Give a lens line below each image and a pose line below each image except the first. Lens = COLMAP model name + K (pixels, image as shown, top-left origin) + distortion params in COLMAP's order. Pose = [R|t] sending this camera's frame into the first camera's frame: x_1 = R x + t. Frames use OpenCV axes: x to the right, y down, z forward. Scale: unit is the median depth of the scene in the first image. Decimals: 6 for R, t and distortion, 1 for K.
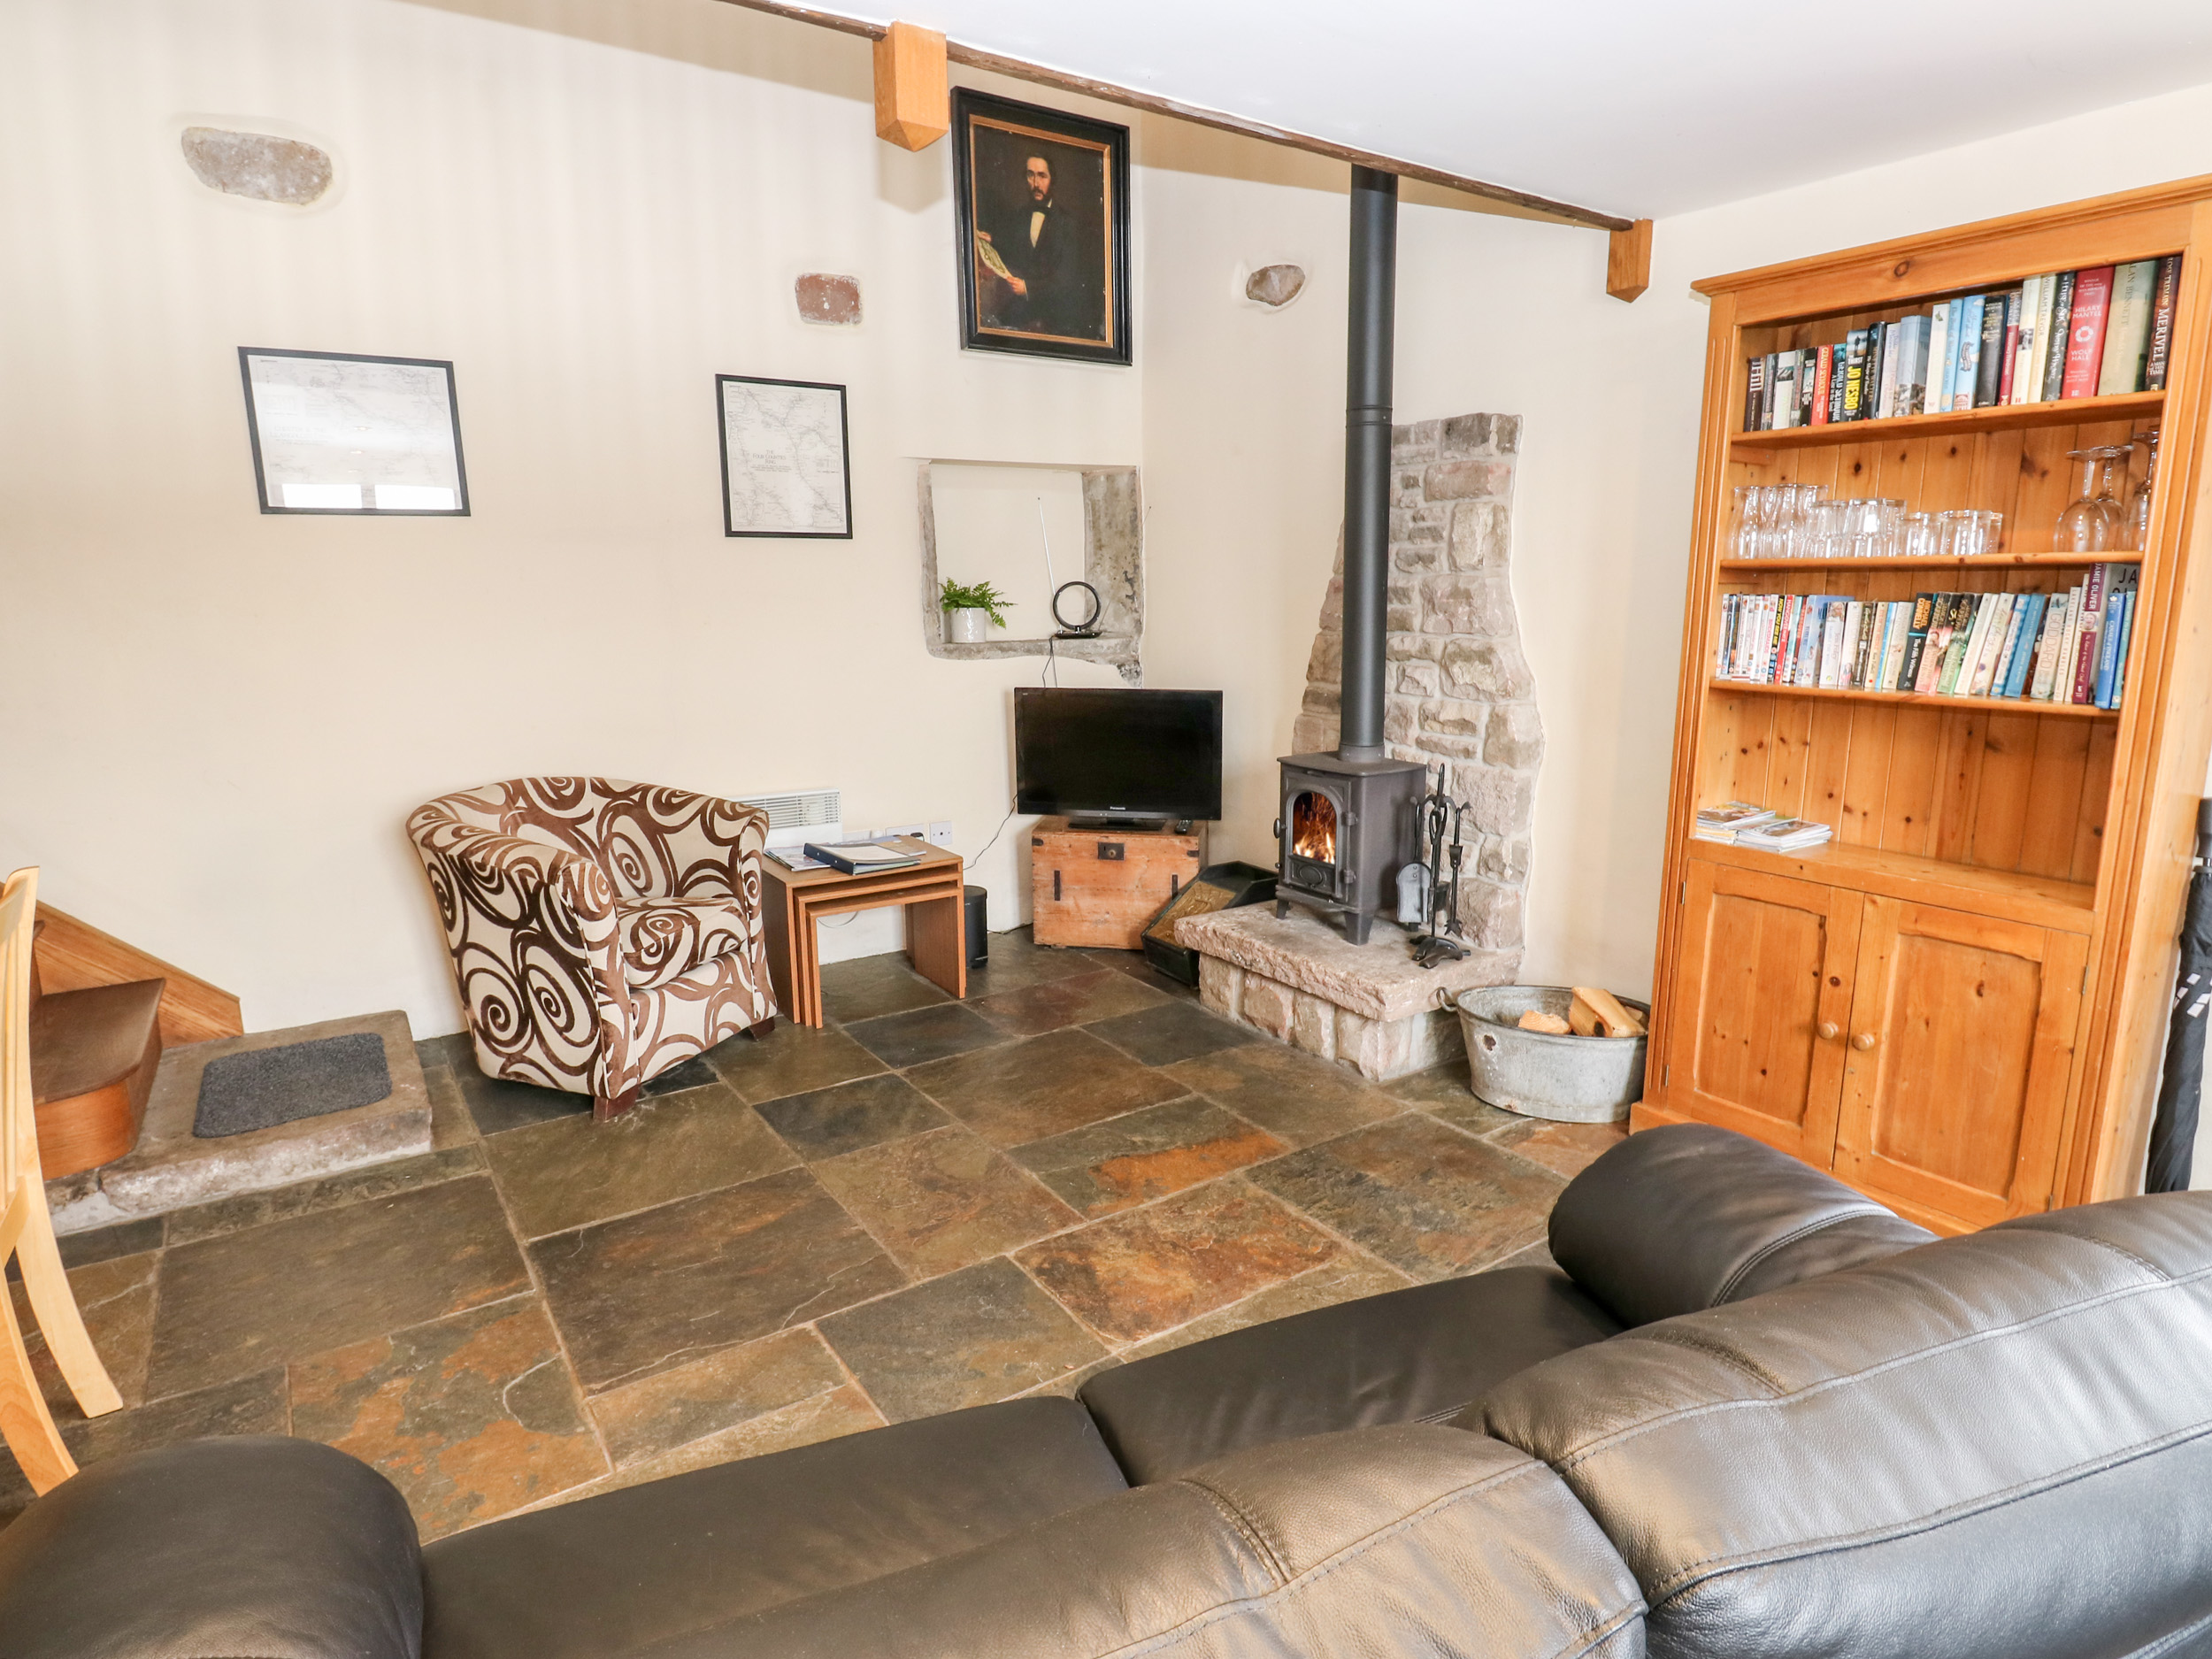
lens RADIAL K [[1210.0, 0, 1138.3], [0, 1210.0, 815.9], [0, 0, 1]] dist [0.006228, -0.017228]
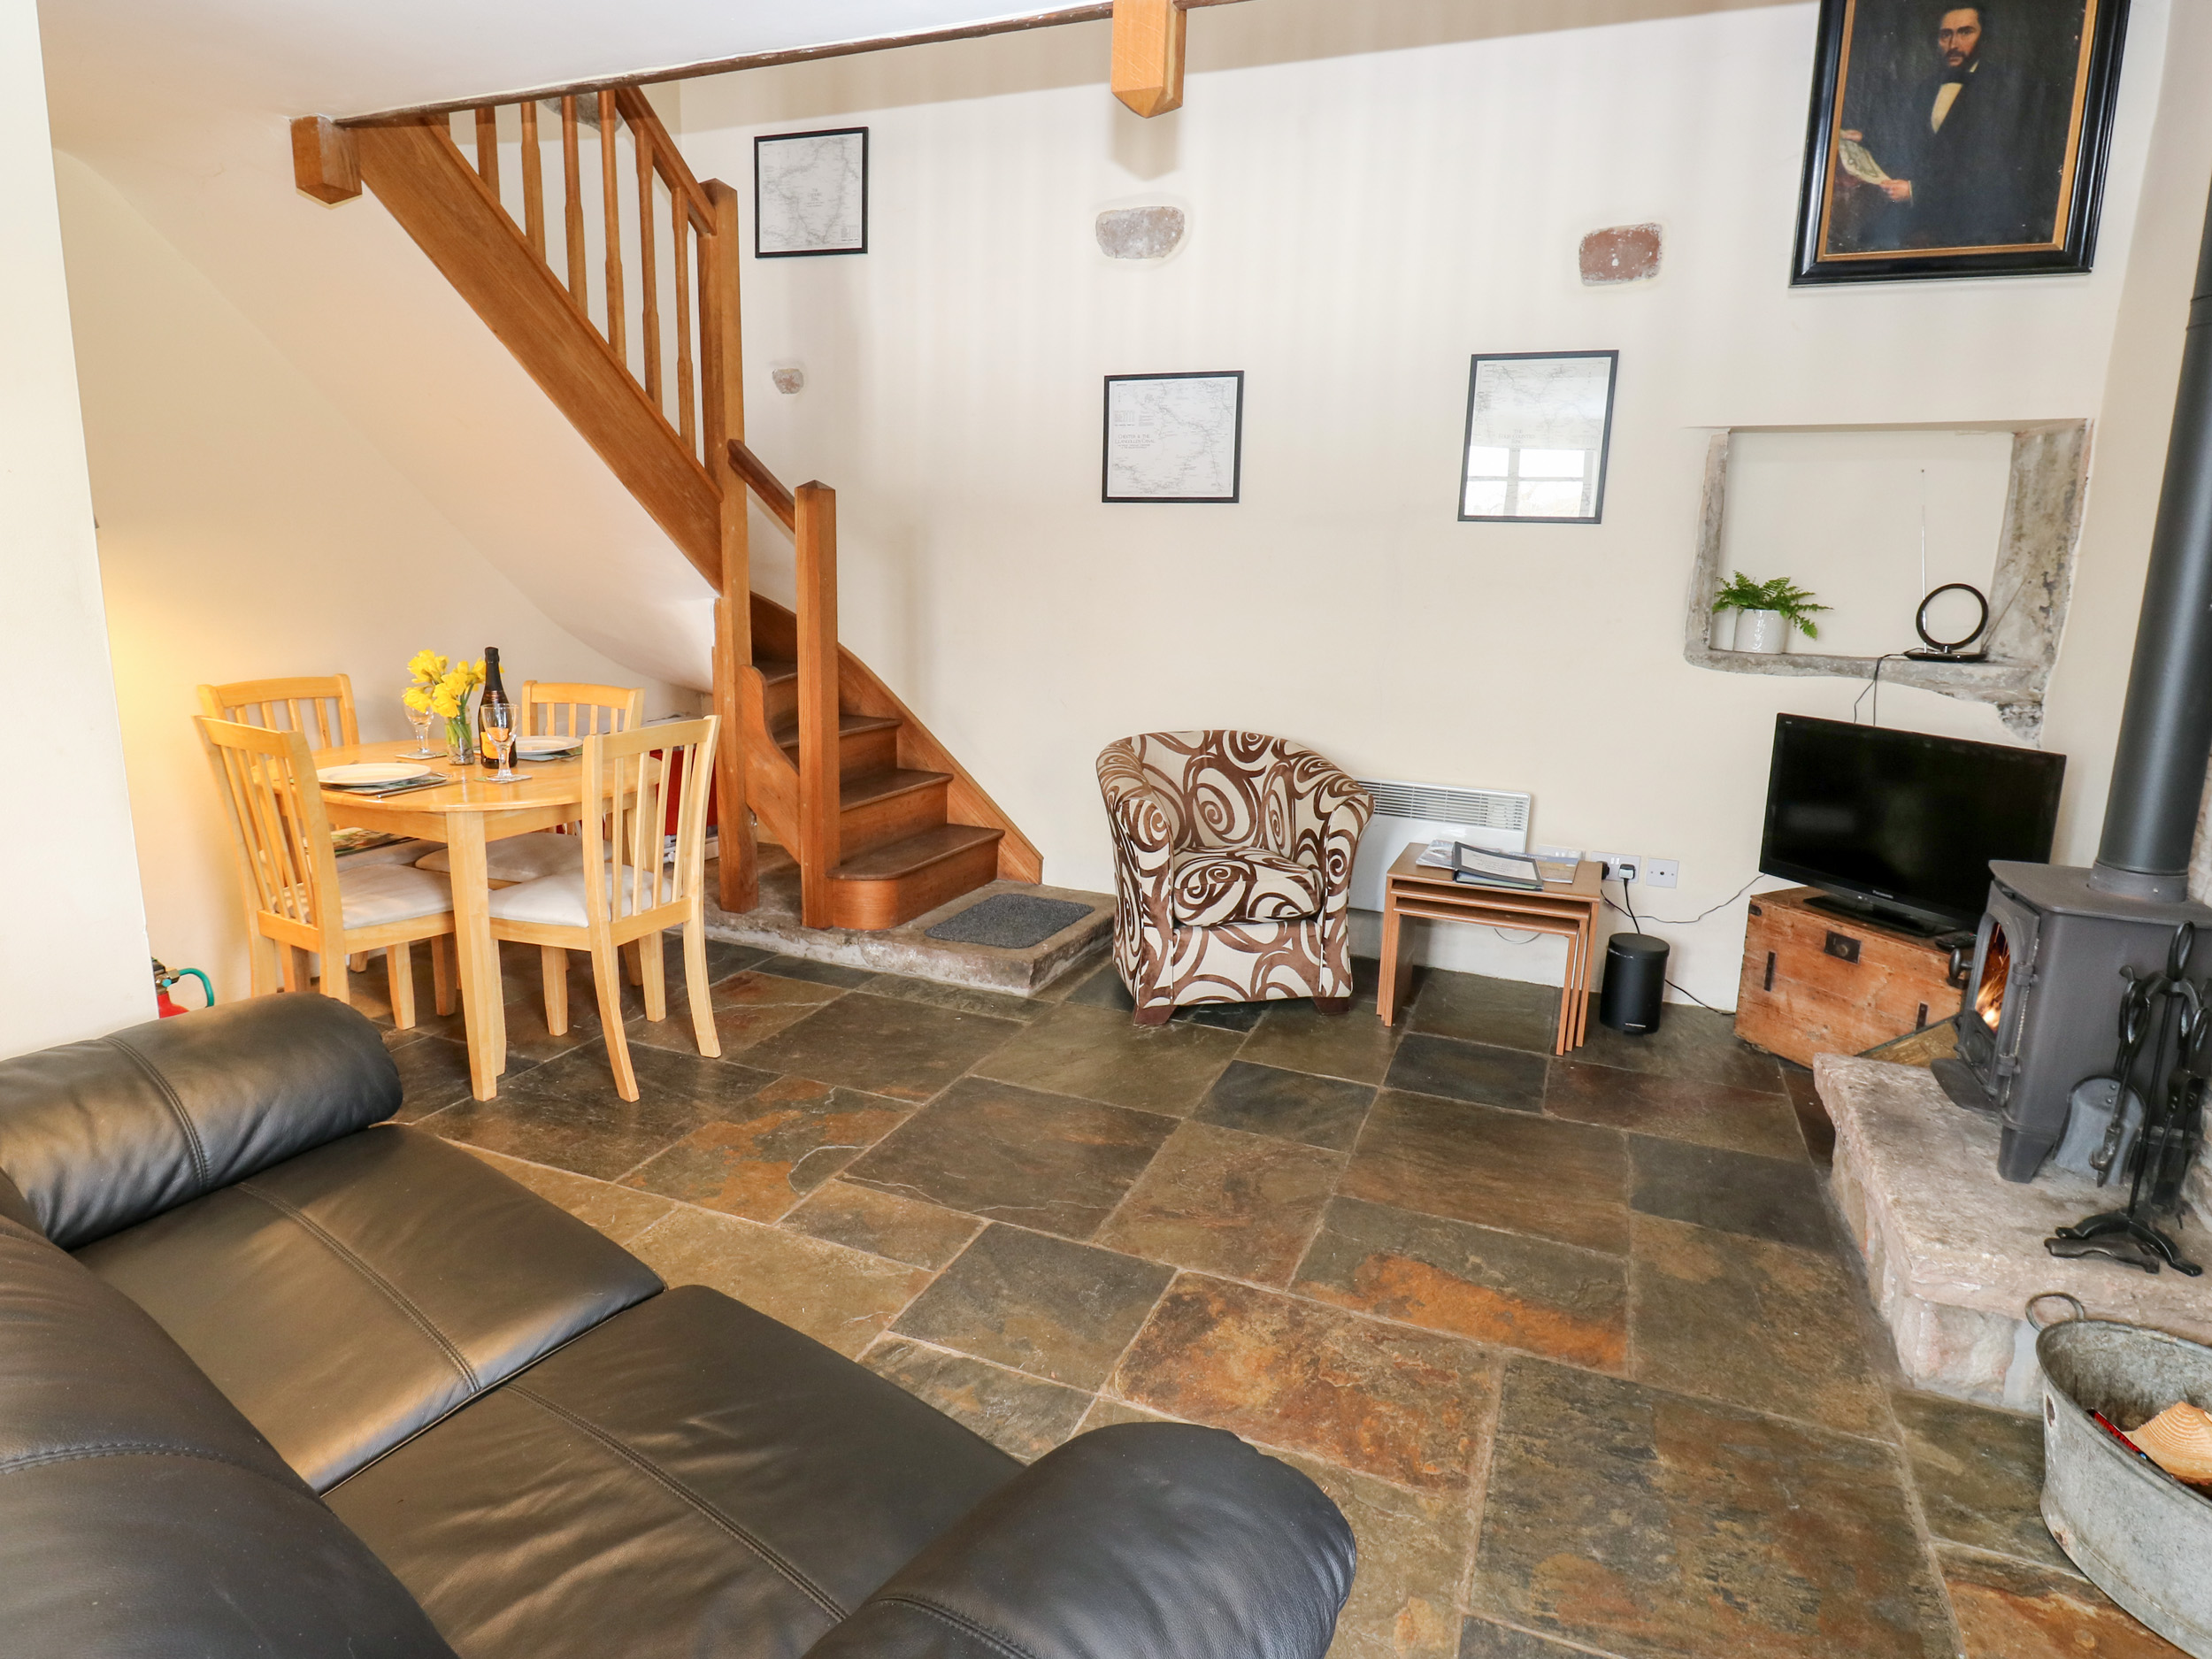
lens RADIAL K [[1219.8, 0, 1143.5], [0, 1219.8, 814.6], [0, 0, 1]] dist [0.002966, -0.015394]
pose [[0.556371, 0.190569, -0.808786, 0.418001], [-0.190051, 0.976729, 0.099403, -0.054409], [0.808908, 0.098406, 0.579641, 0.278559]]
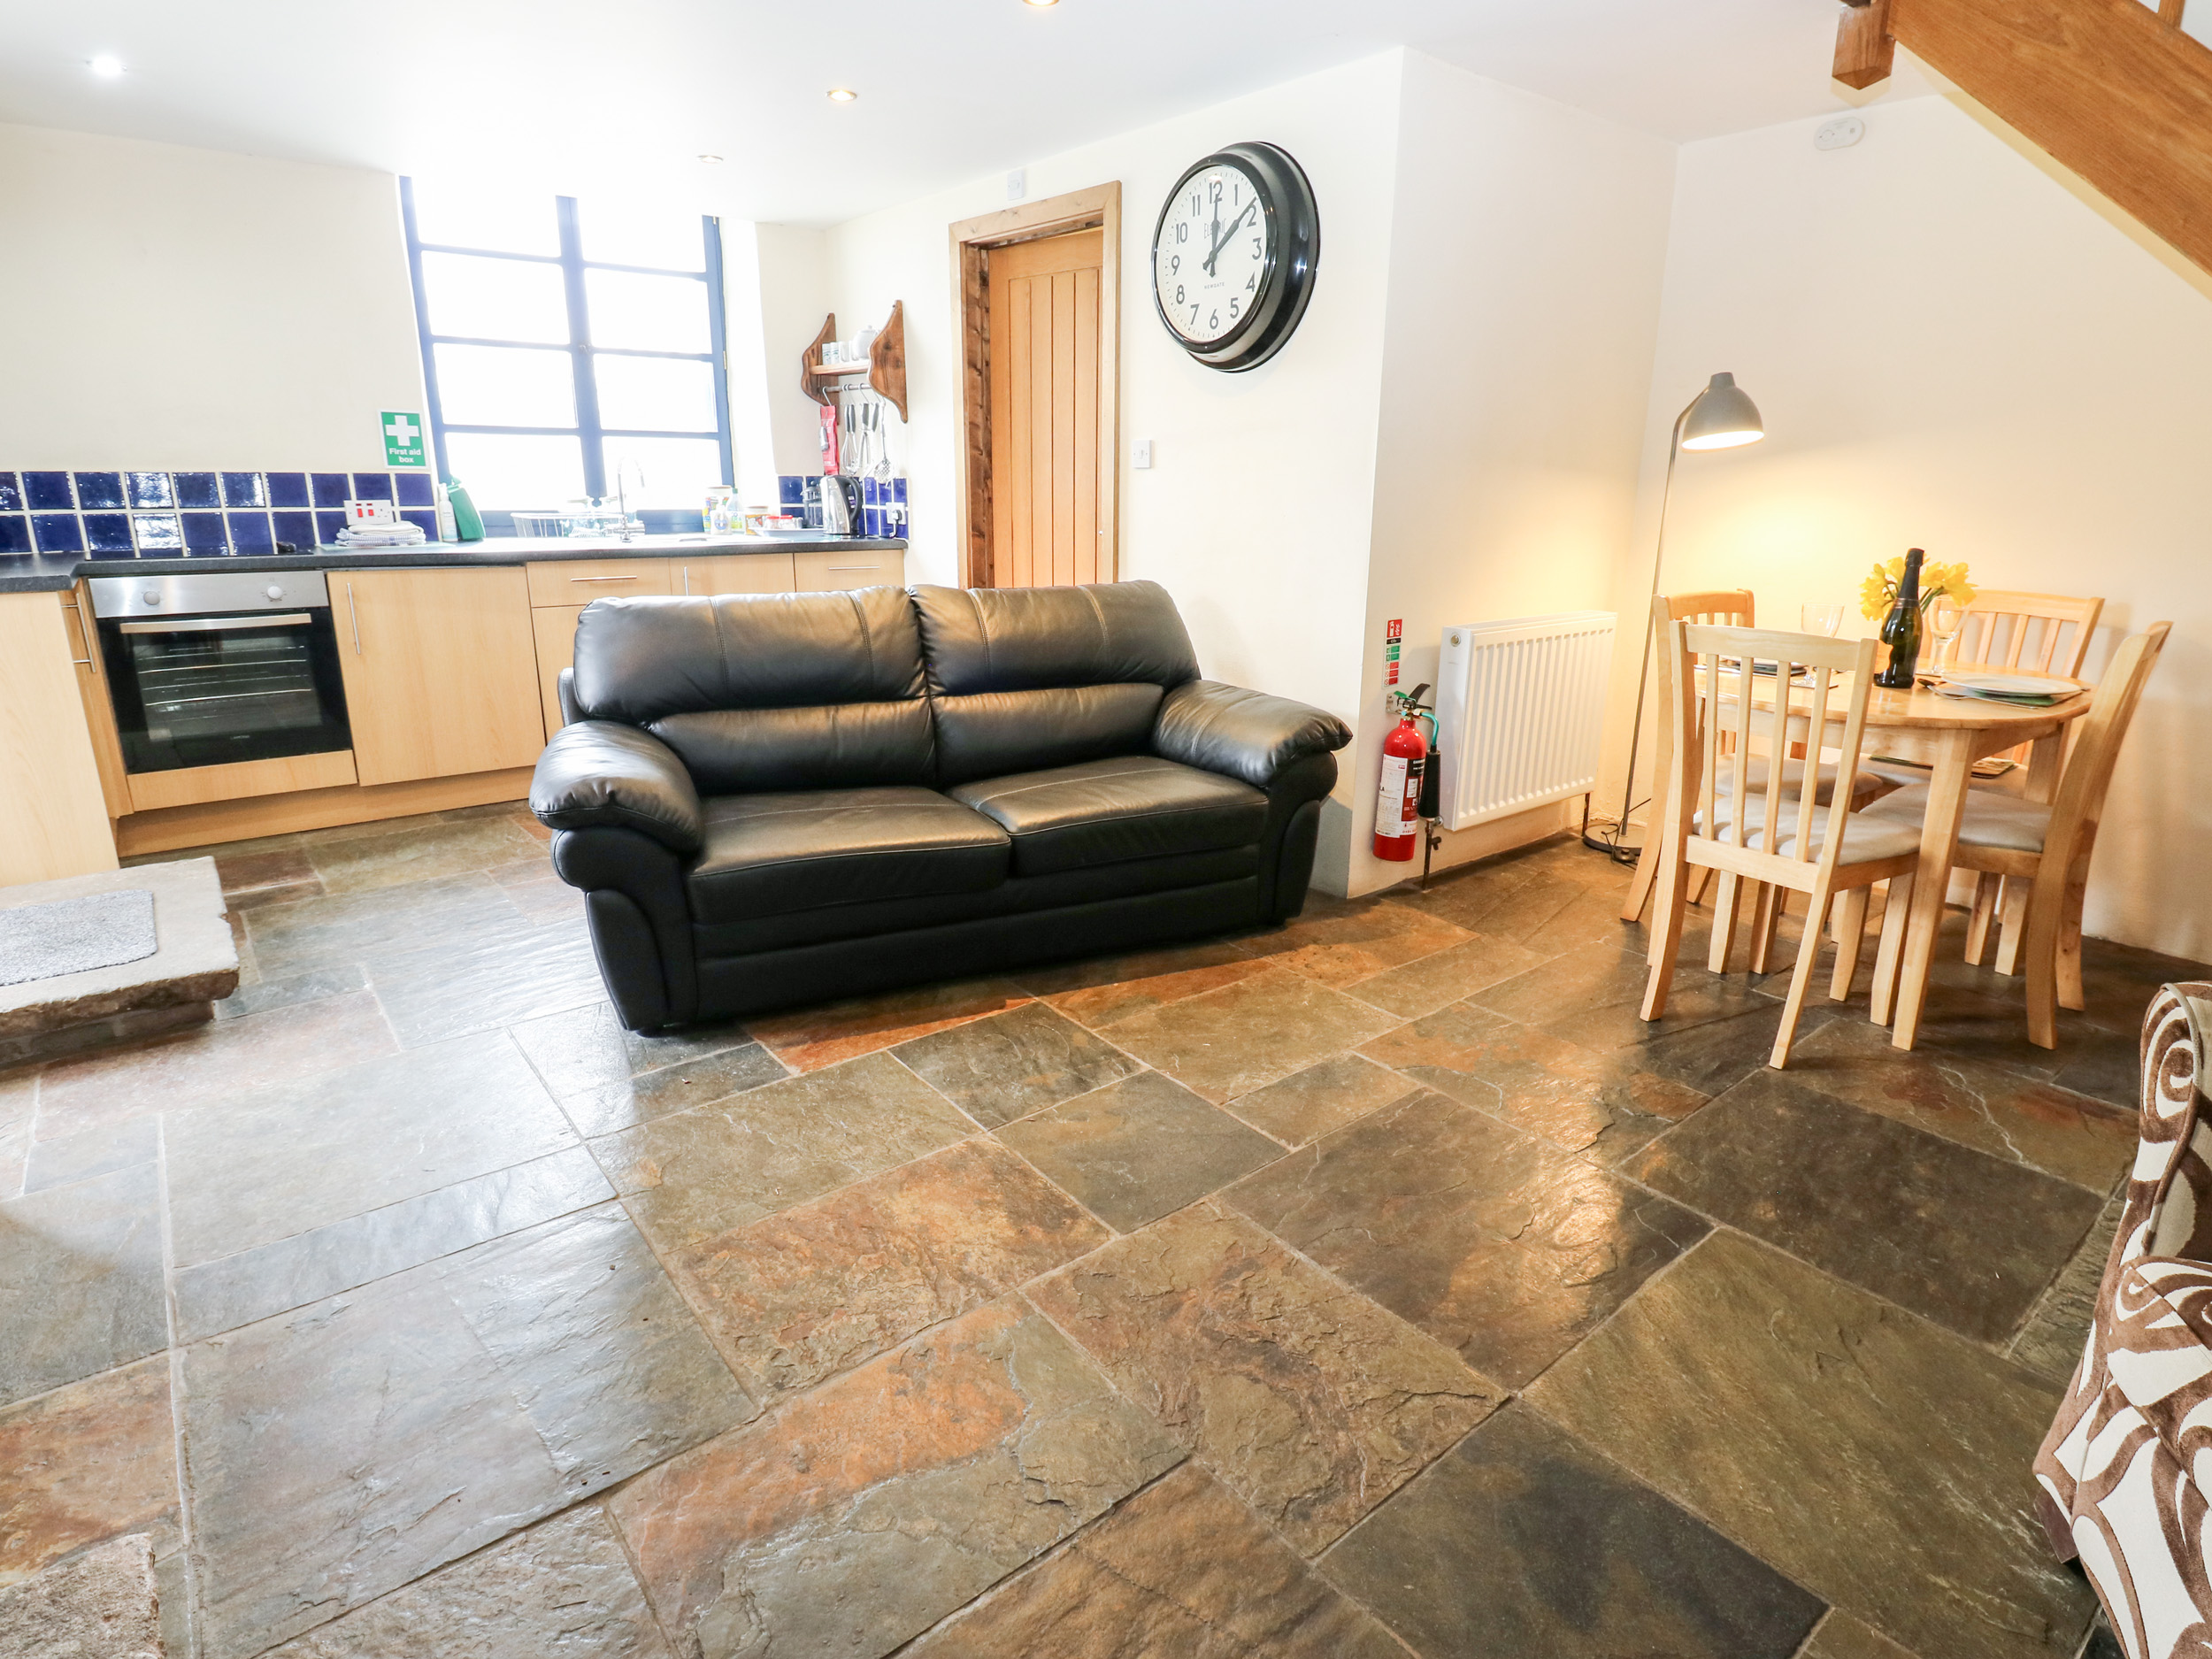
lens RADIAL K [[1192.7, 0, 1127.0], [0, 1192.7, 819.9], [0, 0, 1]] dist [0.002093, -0.015080]
pose [[-0.997675, 0.006105, -0.067882, -0.044595], [-0.025332, 0.891419, 0.452471, -0.173322], [0.063274, 0.453138, -0.889192, 1.133932]]
